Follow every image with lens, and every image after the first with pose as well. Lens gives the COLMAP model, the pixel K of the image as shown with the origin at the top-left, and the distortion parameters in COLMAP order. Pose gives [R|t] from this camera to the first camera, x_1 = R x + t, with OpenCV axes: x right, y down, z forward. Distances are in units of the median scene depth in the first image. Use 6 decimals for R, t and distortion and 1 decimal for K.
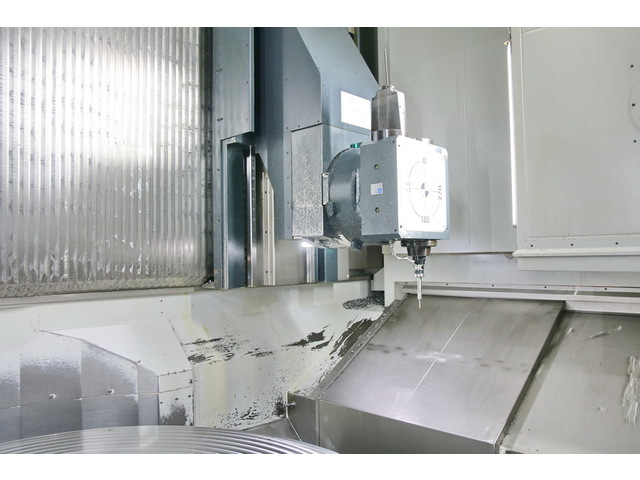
lens RADIAL K [[506.1, 0, 317.4], [0, 506.1, 248.6], [0, 0, 1]] dist [-0.124433, 0.121538]
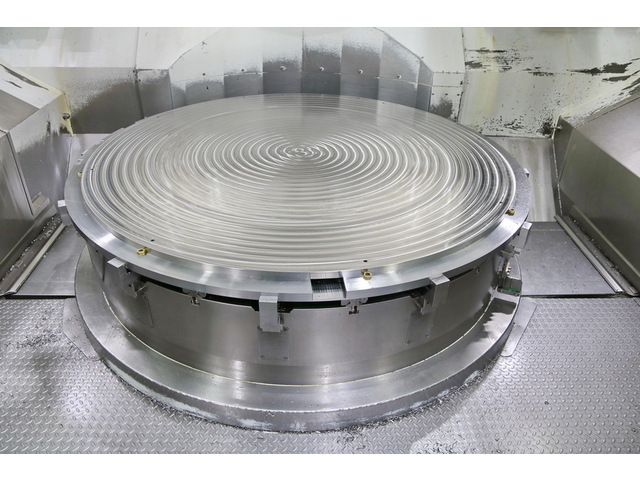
lens RADIAL K [[509.1, 0, 317.7], [0, 509.1, 251.1], [0, 0, 1]] dist [-0.124775, 0.118658]
pose [[0.713370, 0.406402, -0.570912, 0.322283], [-0.022467, 0.827516, 0.560992, -0.059421], [0.700427, -0.387368, 0.599456, -0.110141]]
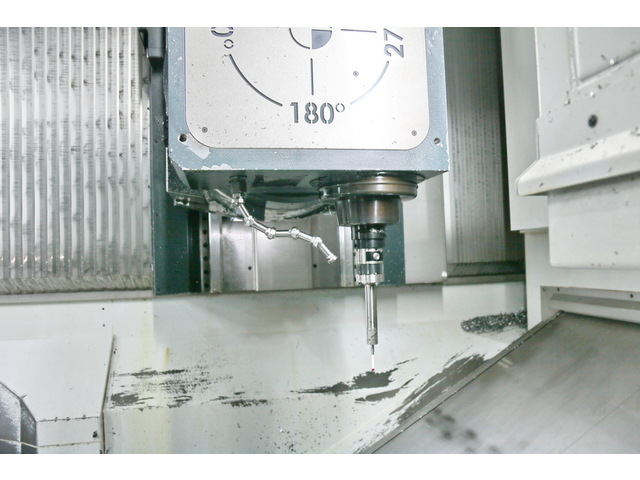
lens RADIAL K [[506.1, 0, 317.4], [0, 506.1, 248.6], [0, 0, 1]] dist [-0.124433, 0.121538]
pose [[0.819868, -0.022428, -0.572113, 0.332553], [0.027686, 0.999617, 0.000490, 0.027050], [0.571883, -0.016241, 0.820174, 0.590773]]
